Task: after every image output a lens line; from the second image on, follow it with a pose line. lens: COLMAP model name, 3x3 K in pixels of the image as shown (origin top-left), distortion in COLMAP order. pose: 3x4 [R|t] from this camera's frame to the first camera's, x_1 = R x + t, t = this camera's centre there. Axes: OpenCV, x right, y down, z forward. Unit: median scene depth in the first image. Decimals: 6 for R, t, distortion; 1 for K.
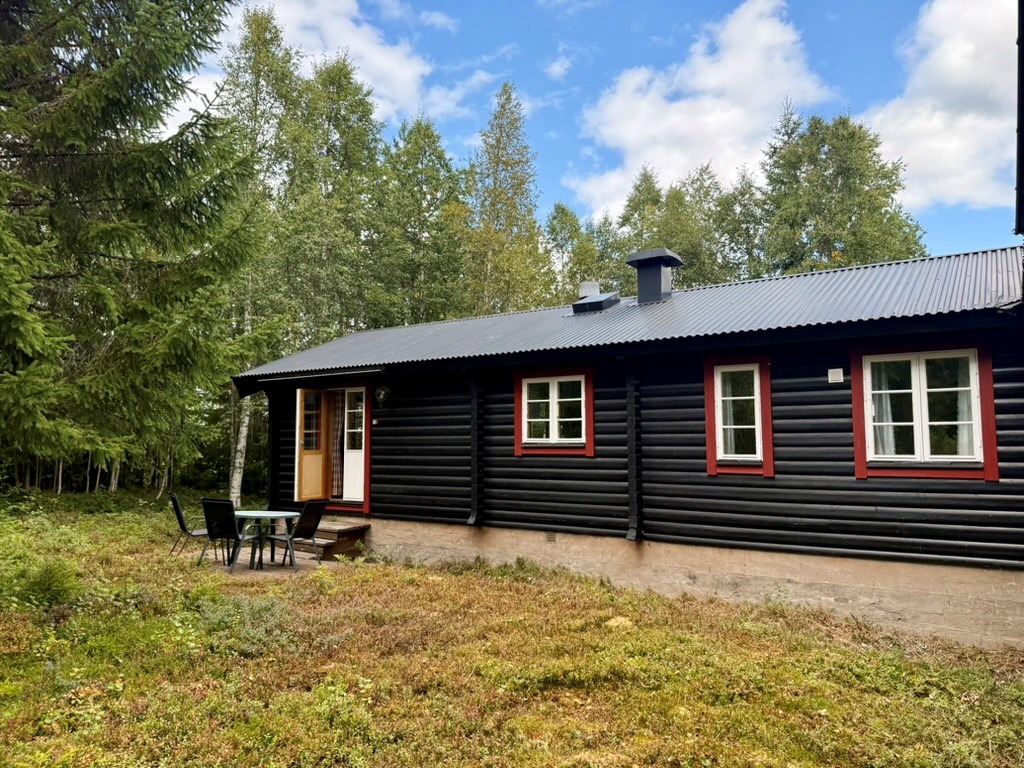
lens RADIAL K [[720.2, 0, 513.3], [0, 720.2, 381.4], [0, 0, 1]] dist [0.030242, -0.032154]
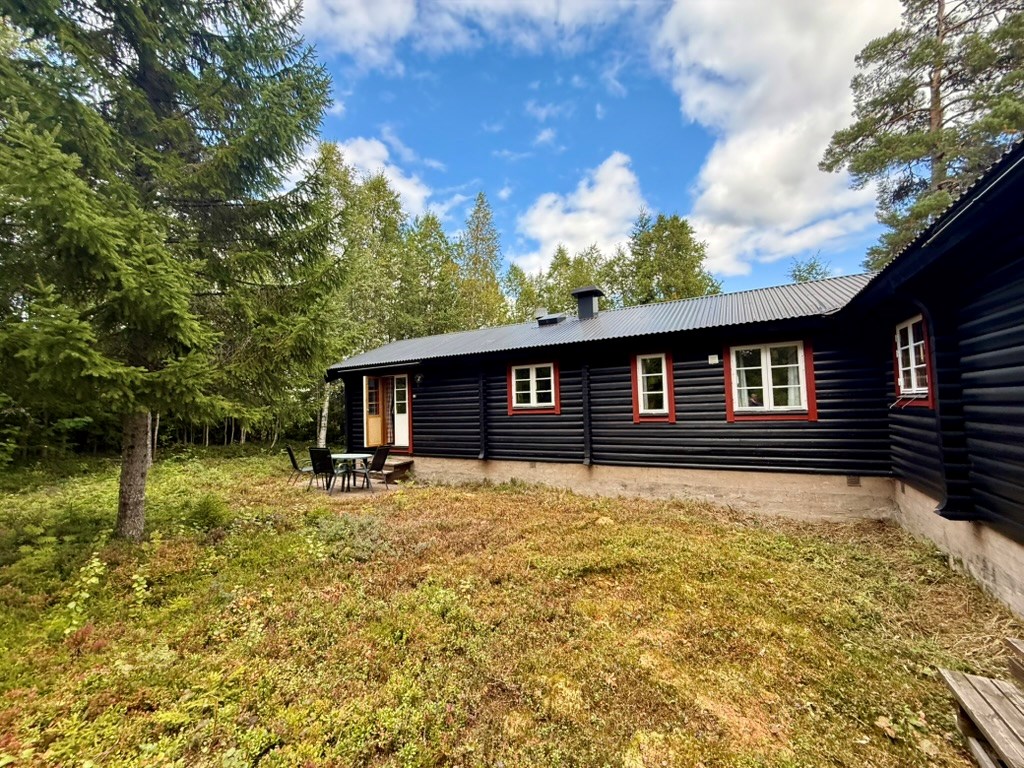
lens RADIAL K [[410.5, 0, 513.5], [0, 410.5, 382.1], [0, 0, 1]] dist [0.001975, 0.000780]
pose [[0.995858, -0.020950, 0.088473, -0.088893], [0.018871, 0.999527, 0.024263, 0.012709], [-0.088940, -0.022492, 0.995783, 0.123200]]
